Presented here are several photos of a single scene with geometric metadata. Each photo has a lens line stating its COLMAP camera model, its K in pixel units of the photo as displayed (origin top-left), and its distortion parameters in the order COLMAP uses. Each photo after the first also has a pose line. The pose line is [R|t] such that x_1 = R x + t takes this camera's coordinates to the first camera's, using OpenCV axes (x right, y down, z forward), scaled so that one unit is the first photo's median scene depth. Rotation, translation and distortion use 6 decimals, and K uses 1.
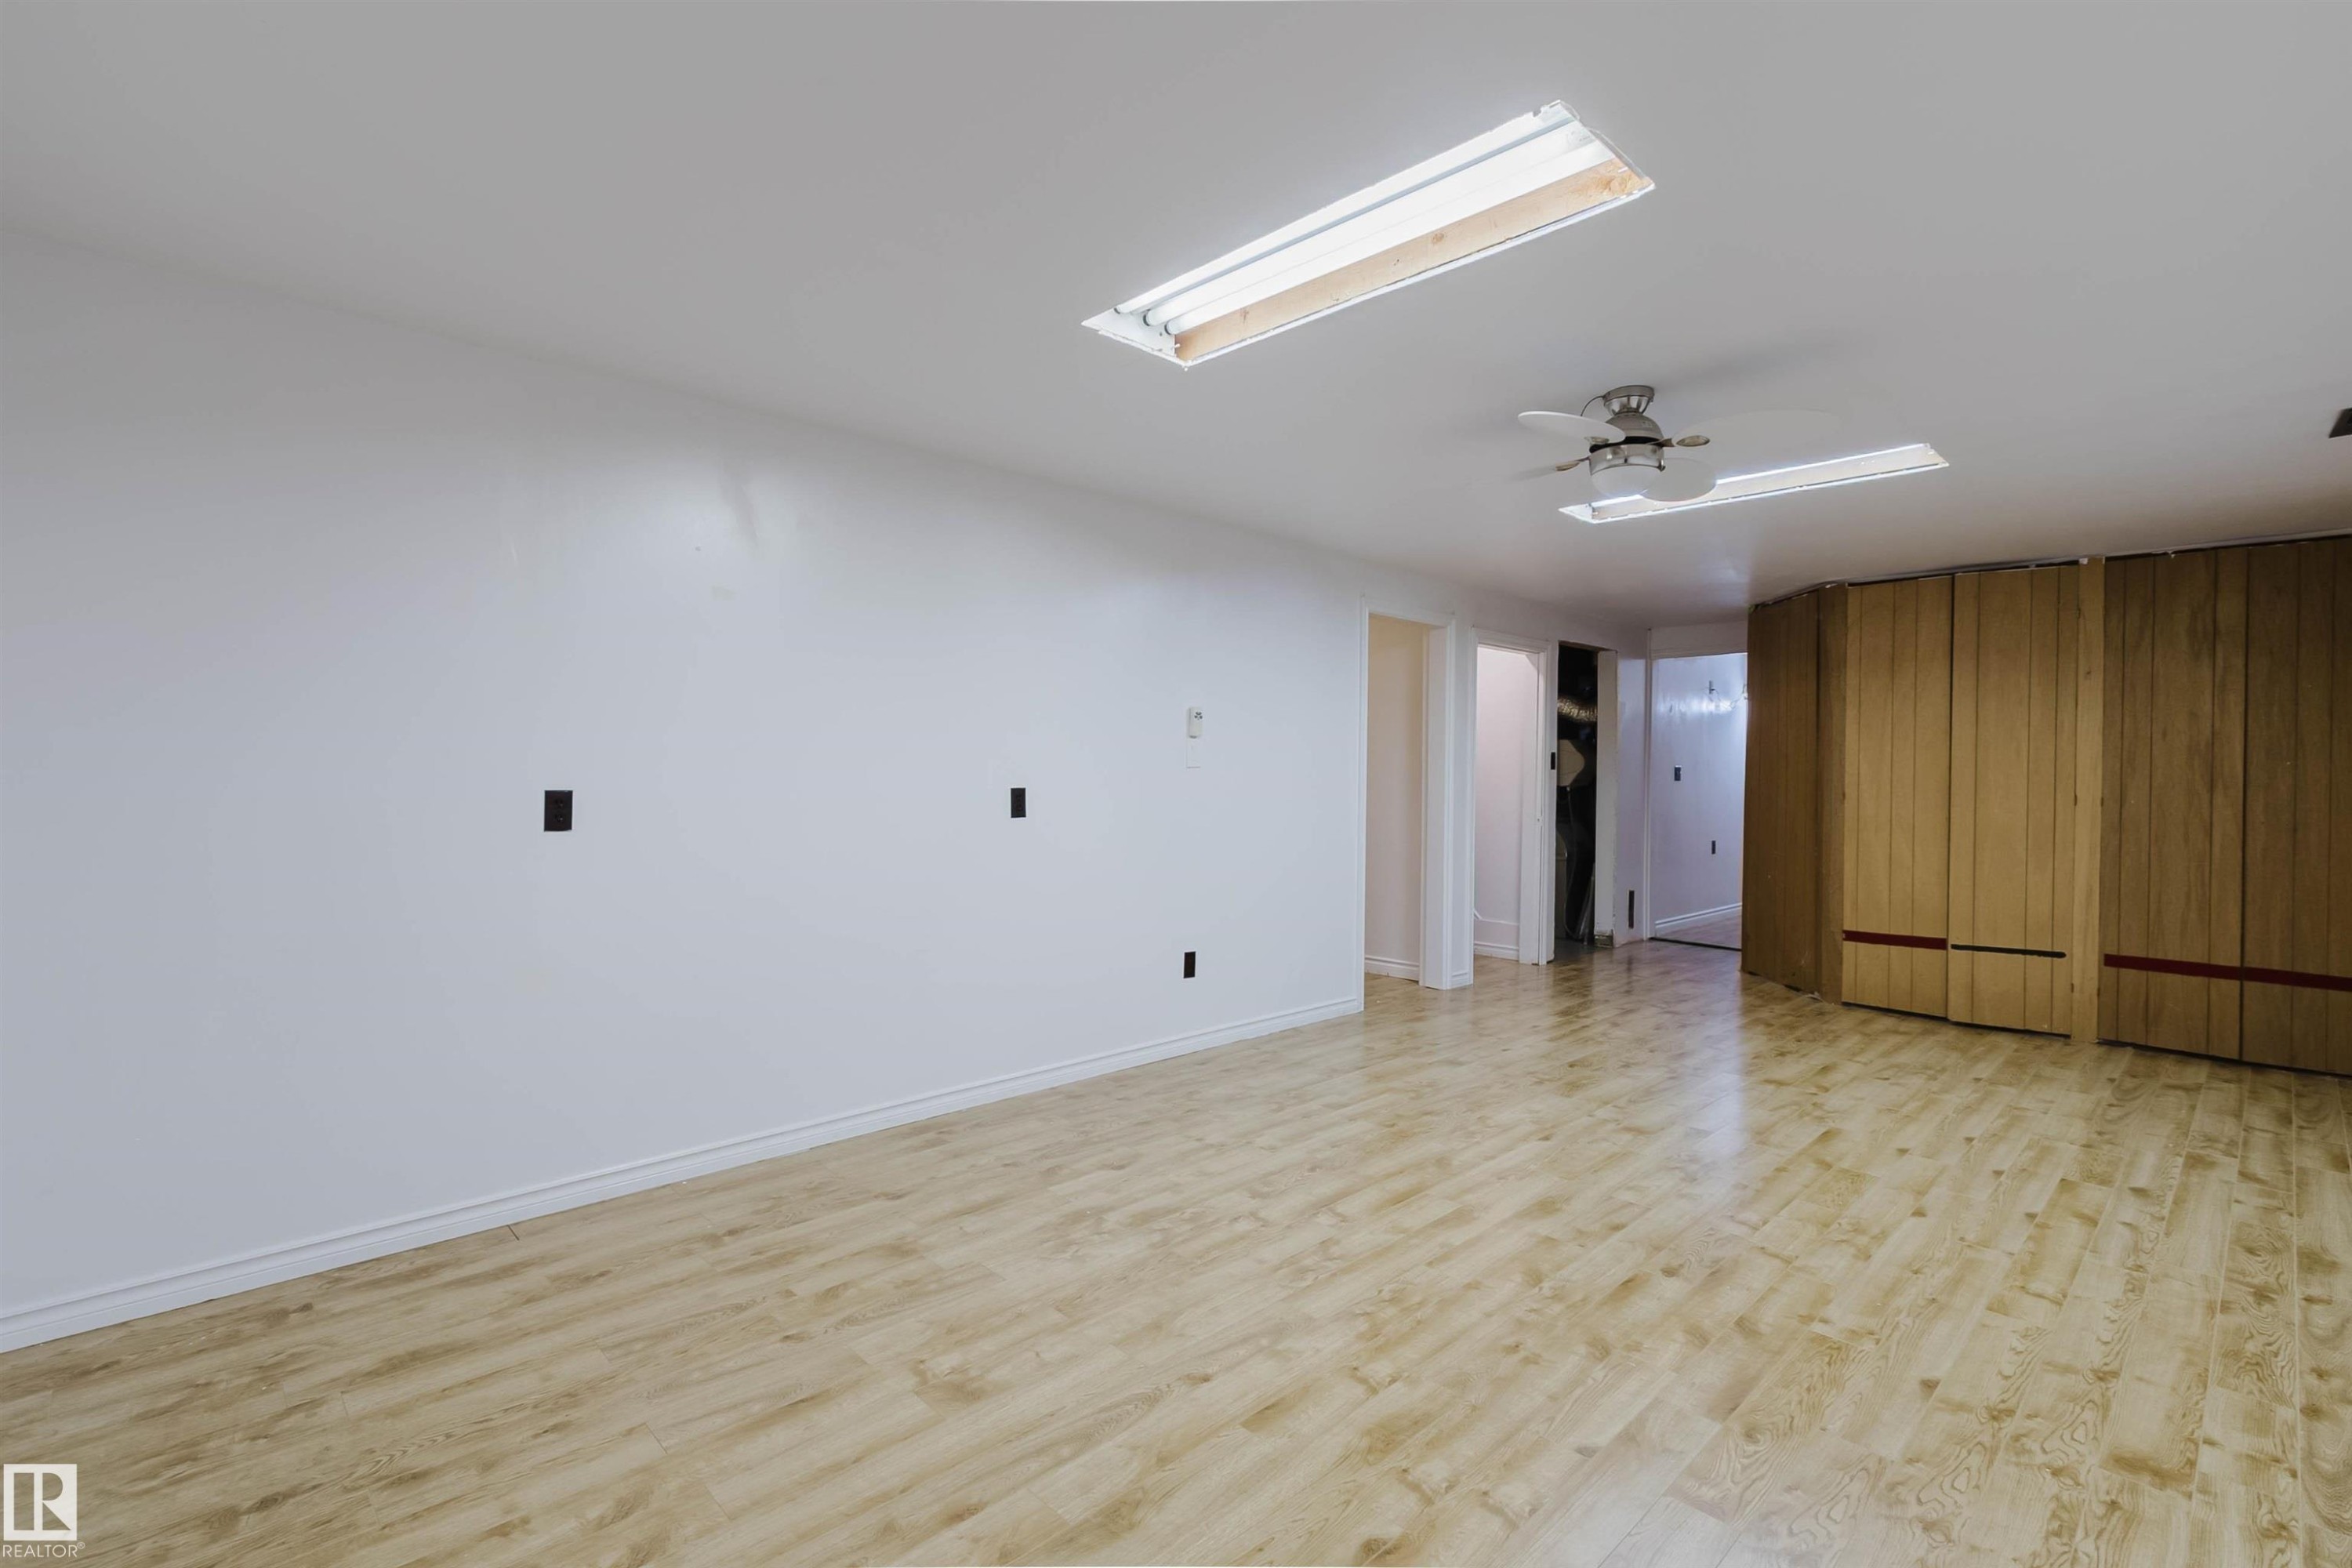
lens RADIAL K [[1064.7, 0, 1174.1], [0, 1064.7, 775.3], [0, 0, 1]] dist [0.006076, -0.003924]
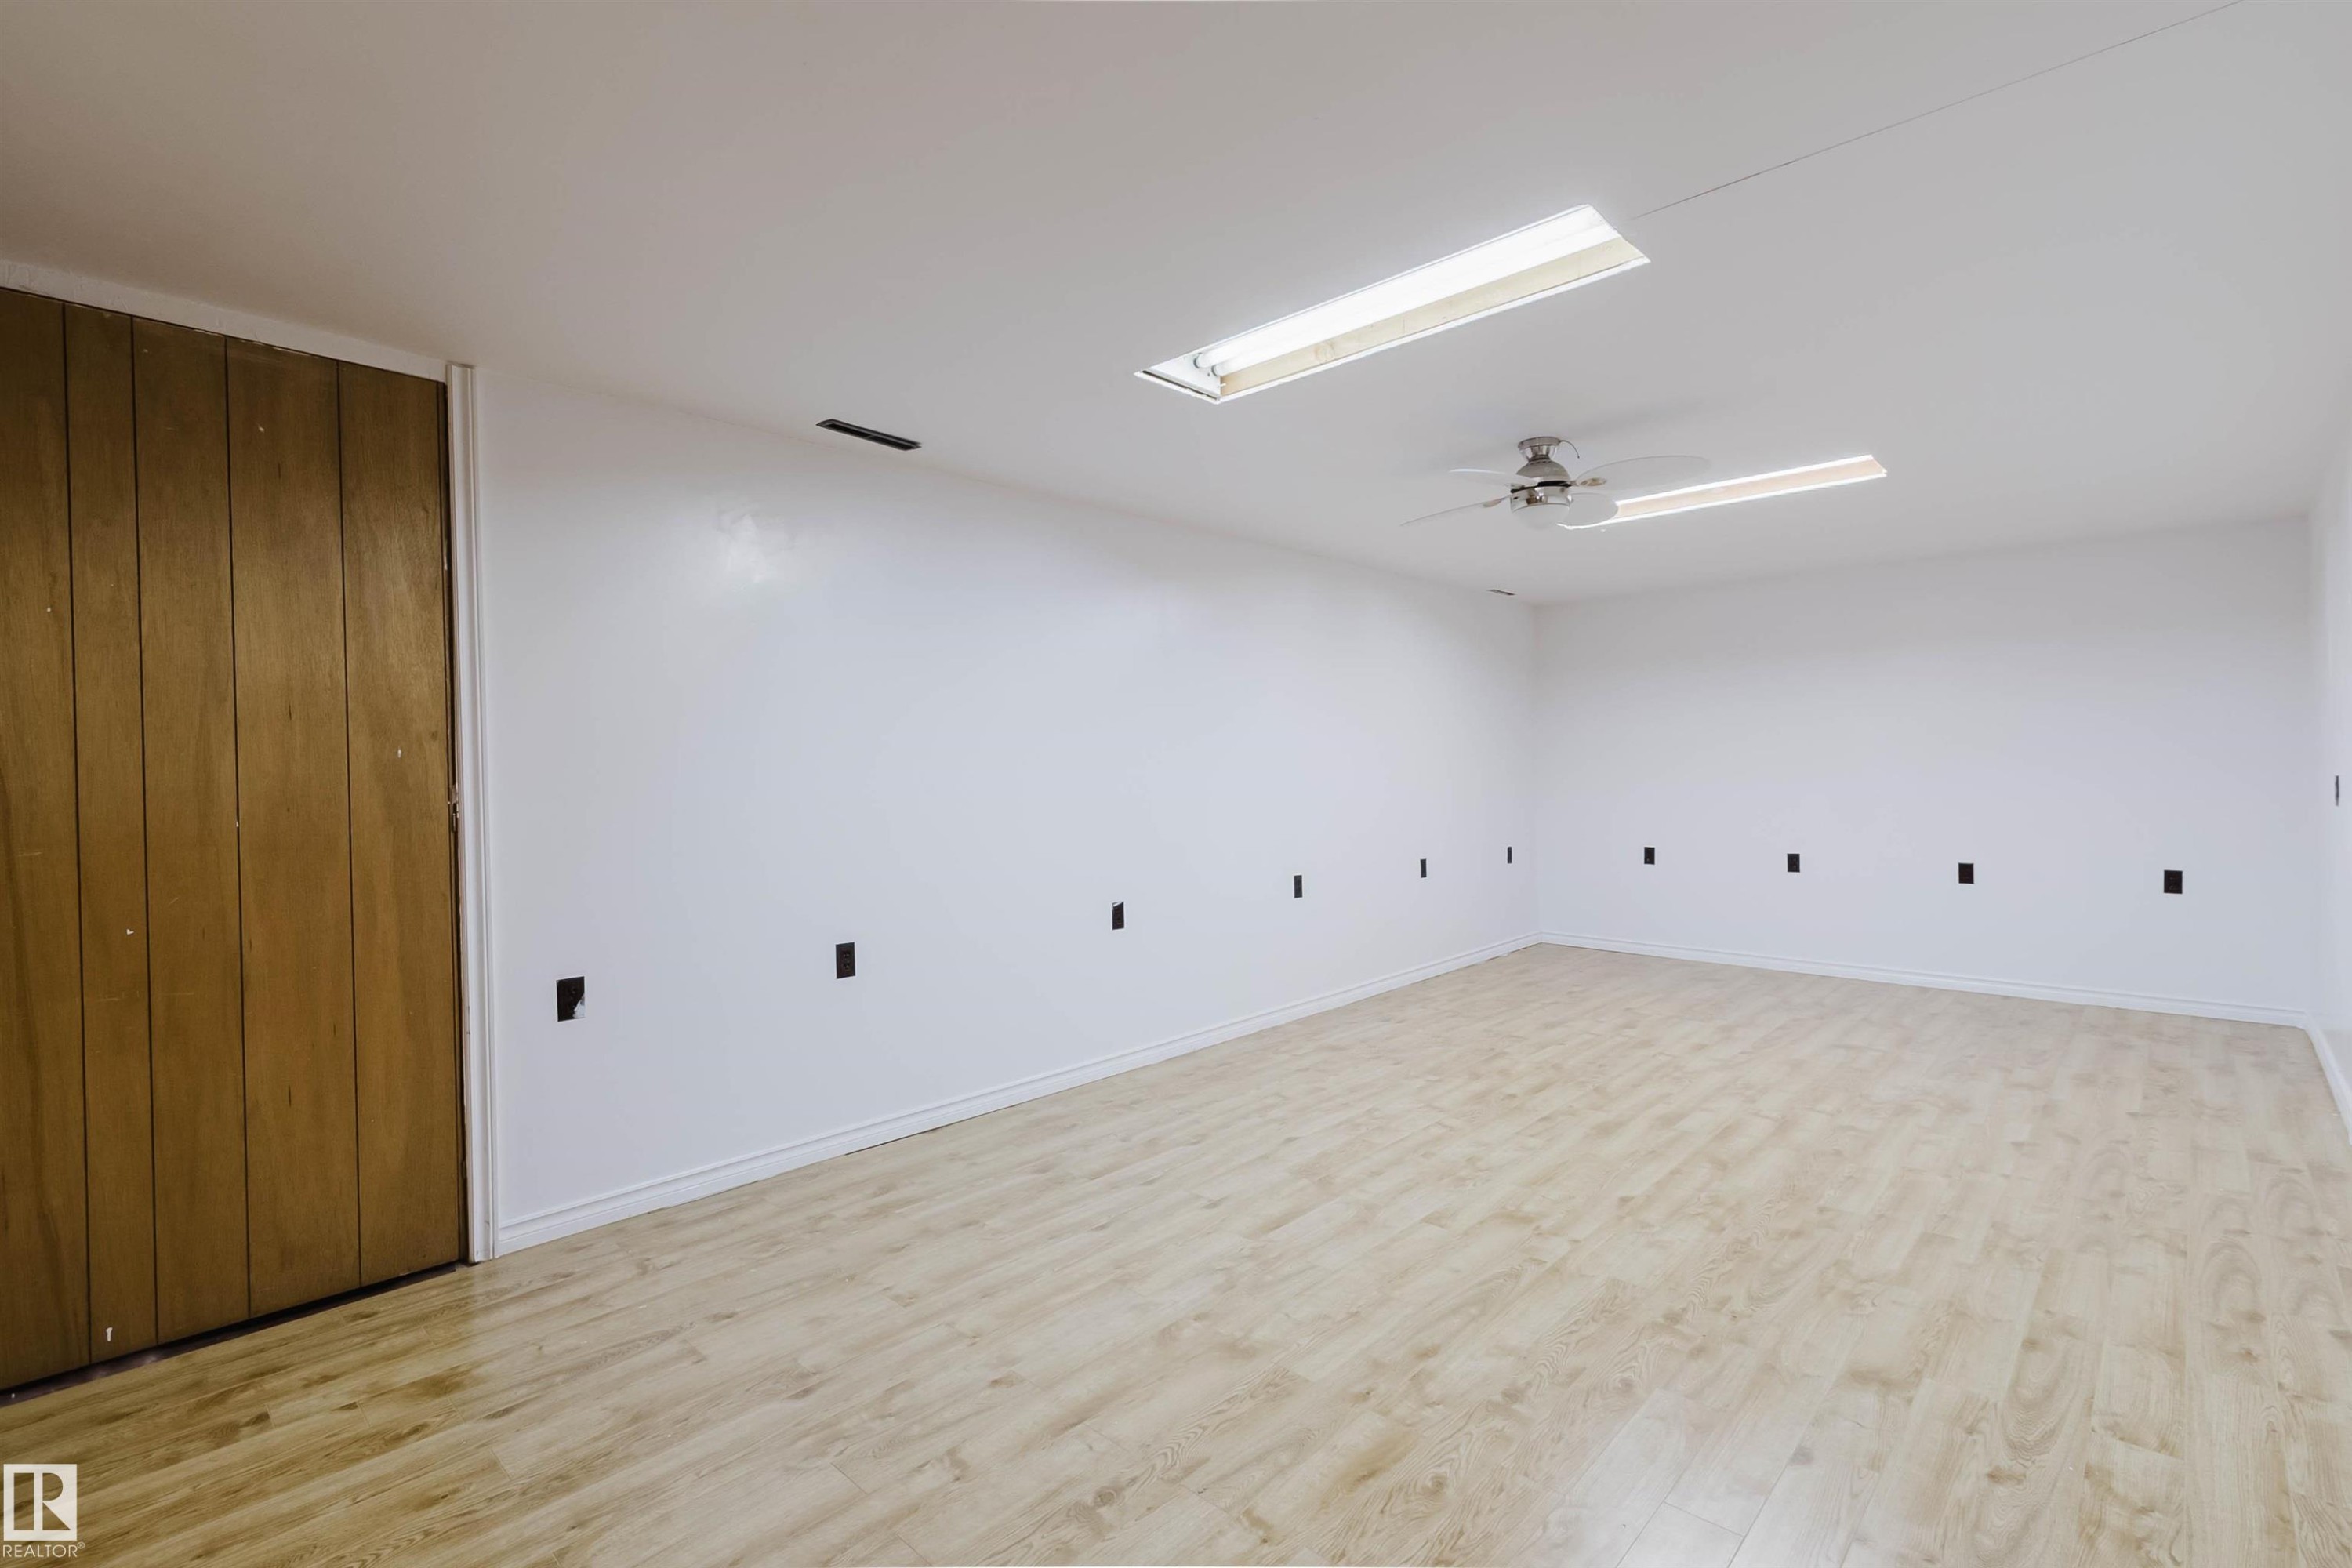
lens RADIAL K [[1064.7, 0, 1174.1], [0, 1064.7, 775.3], [0, 0, 1]] dist [0.006076, -0.003924]
pose [[-0.999021, 0.001554, -0.044200, 0.897584], [0.001008, 0.999923, 0.012366, -0.002947], [0.044216, 0.012309, -0.998946, 2.207483]]
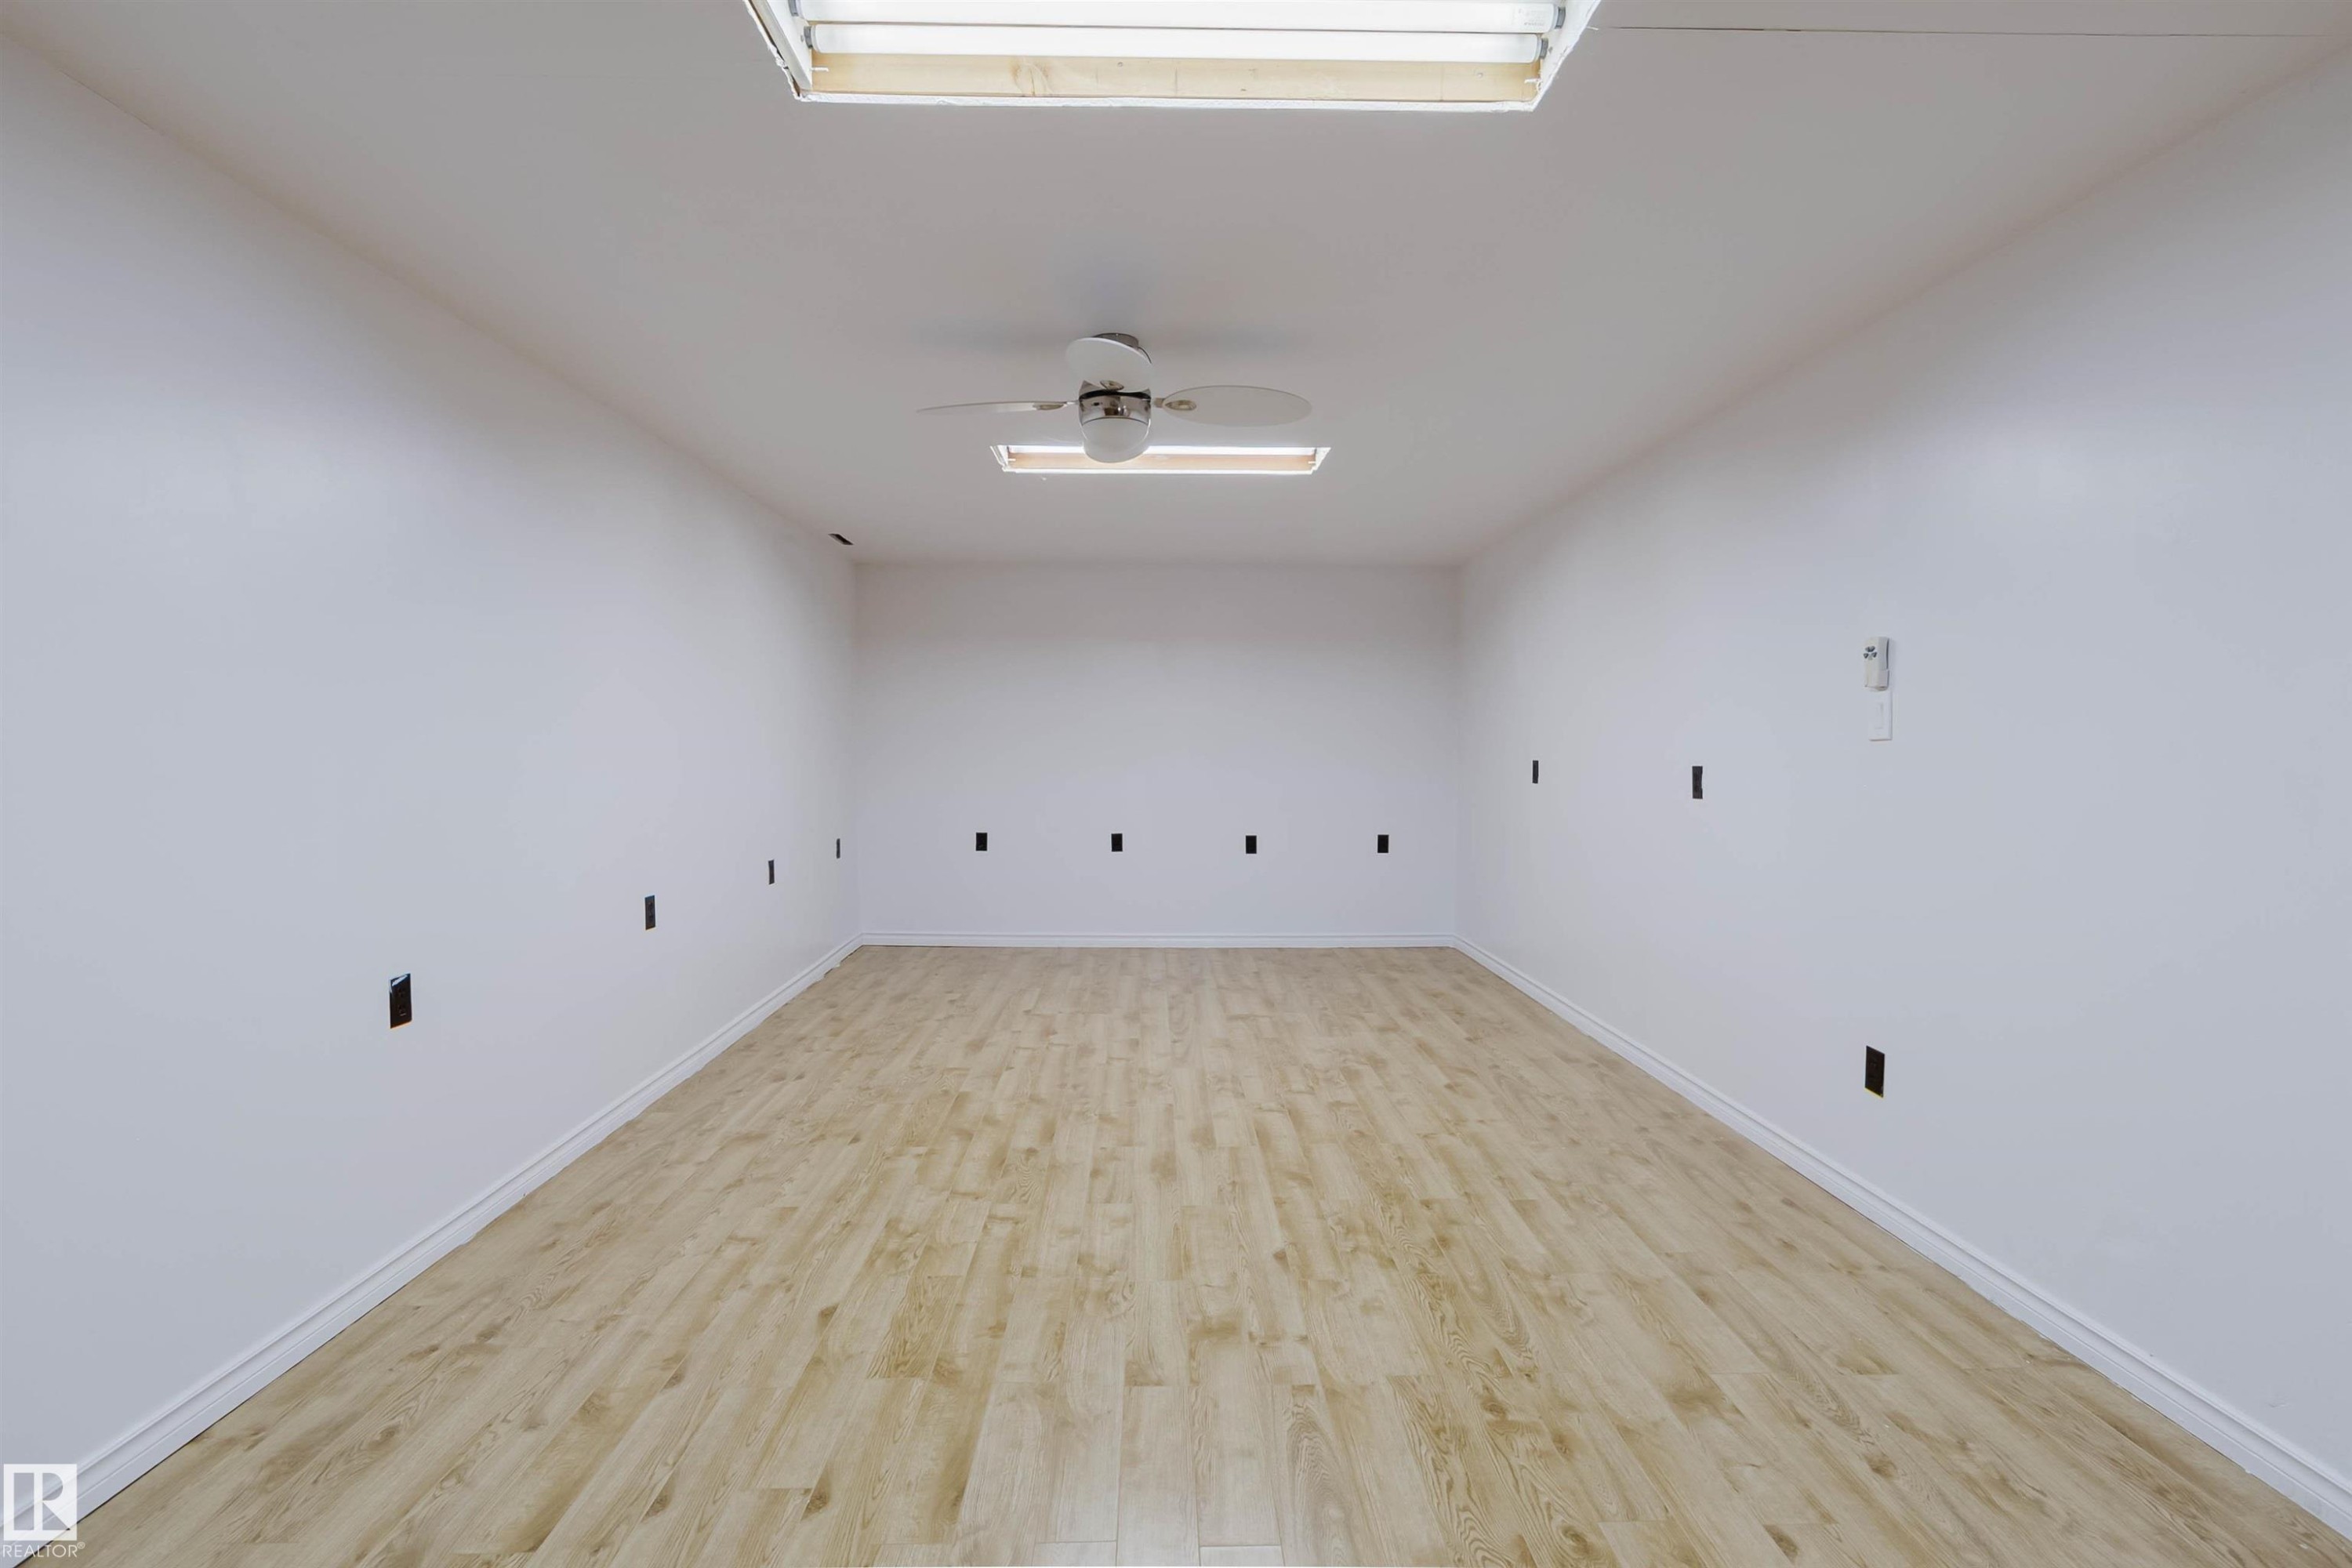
lens RADIAL K [[1064.7, 0, 1174.1], [0, 1064.7, 775.3], [0, 0, 1]] dist [0.006076, -0.003924]
pose [[-0.676988, 0.006523, -0.735965, 1.112129], [-0.015110, 0.999627, 0.022760, 0.007697], [0.735839, 0.026529, -0.676637, 1.724100]]
